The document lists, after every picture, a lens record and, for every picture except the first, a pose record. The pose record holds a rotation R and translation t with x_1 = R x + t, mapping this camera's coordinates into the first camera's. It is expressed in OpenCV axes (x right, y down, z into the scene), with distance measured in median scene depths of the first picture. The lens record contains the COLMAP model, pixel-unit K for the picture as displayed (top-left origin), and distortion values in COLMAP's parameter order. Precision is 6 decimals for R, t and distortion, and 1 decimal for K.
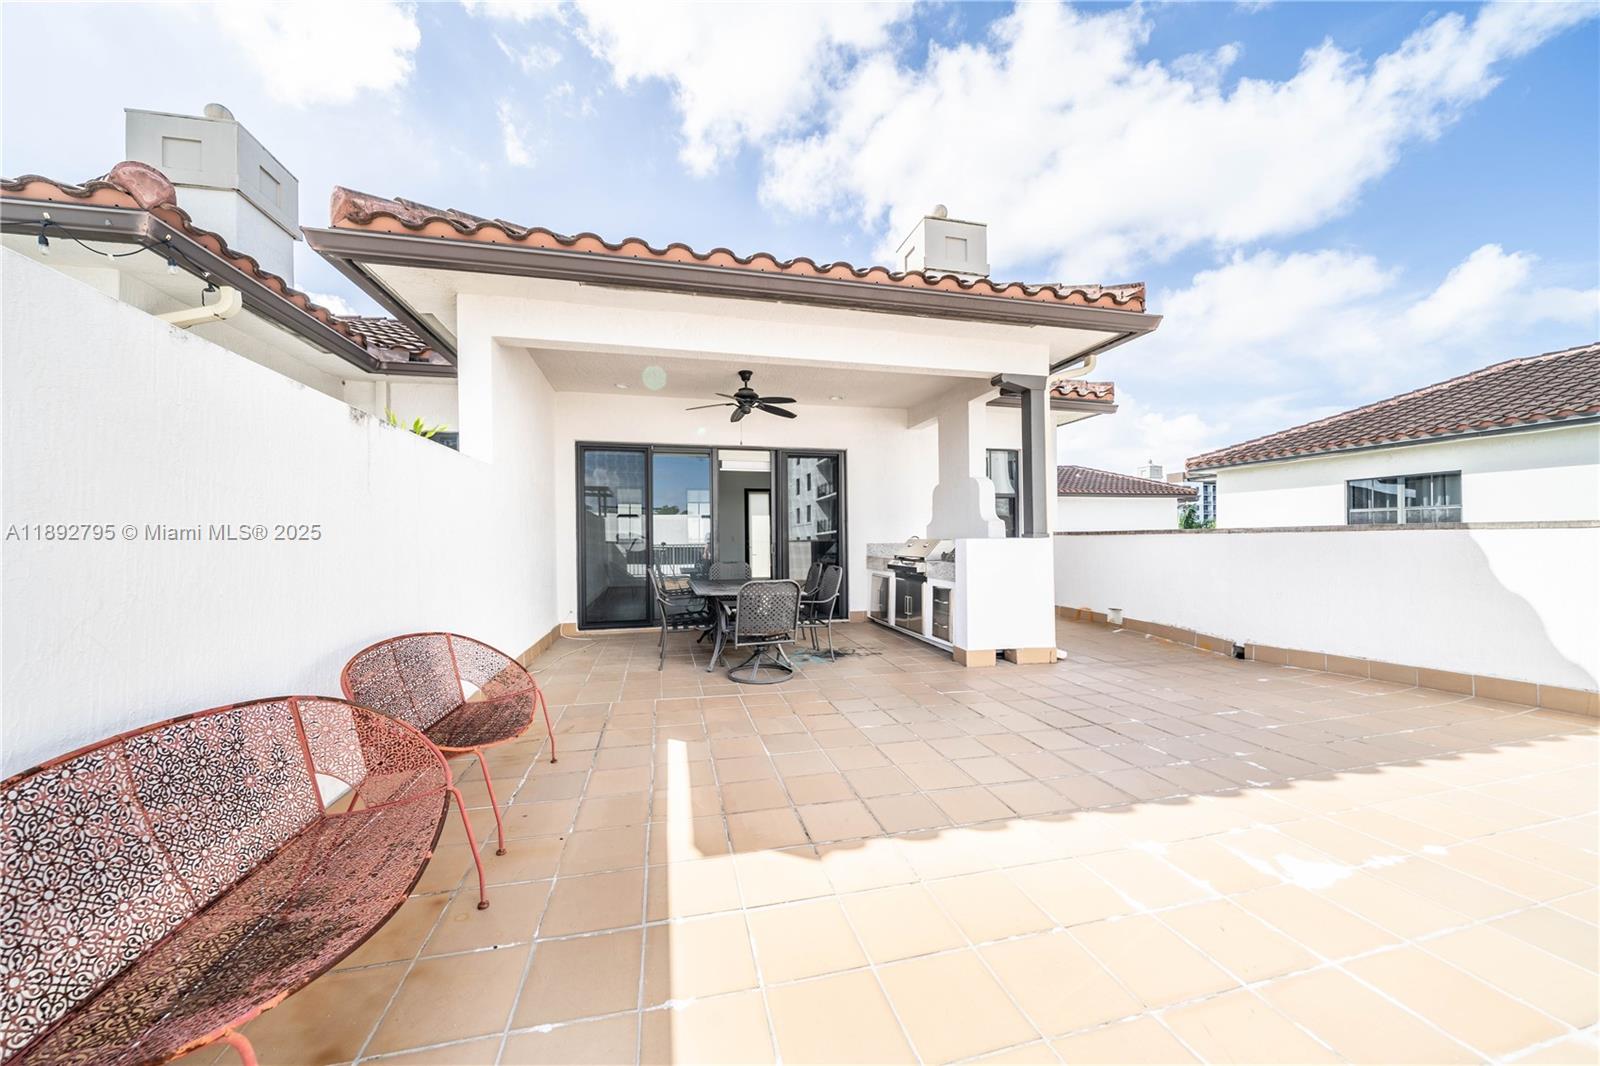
lens RADIAL K [[555.7, 0, 790.3], [0, 555.7, 536.8], [0, 0, 1]] dist [-0.009235, 0.000264]
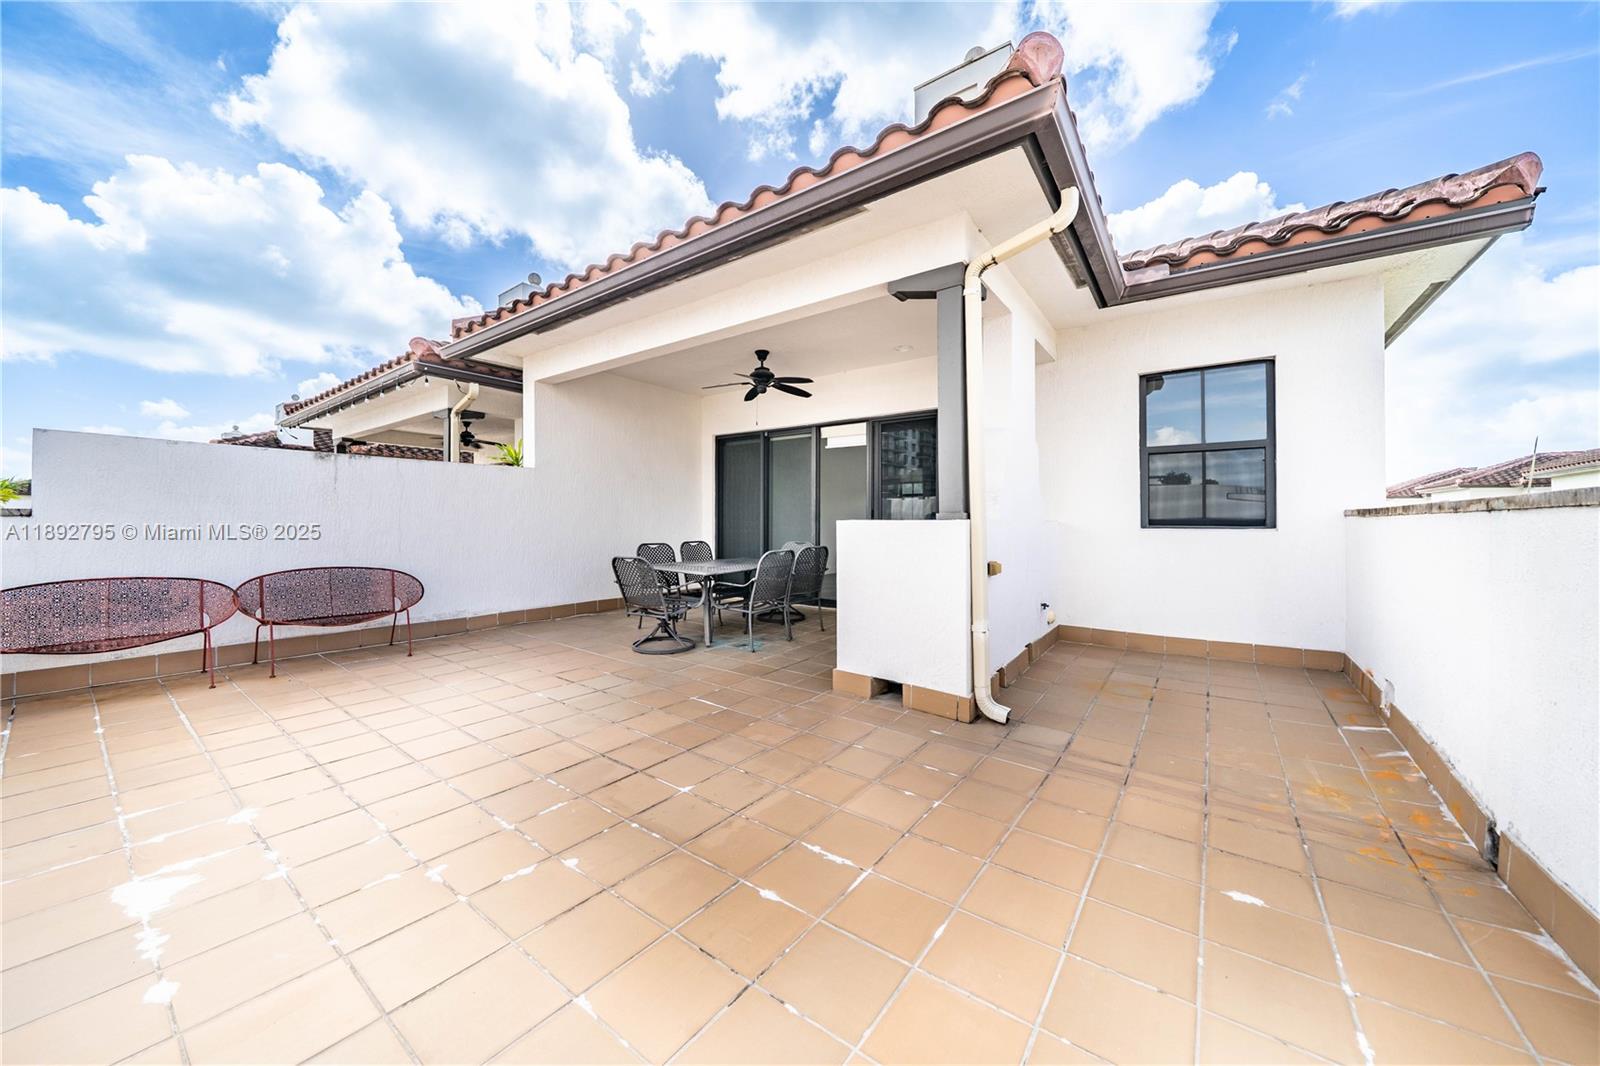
lens RADIAL K [[555.7, 0, 785.1], [0, 555.7, 524.7], [0, 0, 1]] dist [-0.009235, 0.000264]
pose [[0.637278, 0.020889, -0.770351, 0.839198], [-0.004538, 0.999717, 0.023355, -0.009982], [0.770620, -0.011388, 0.637193, 0.450709]]
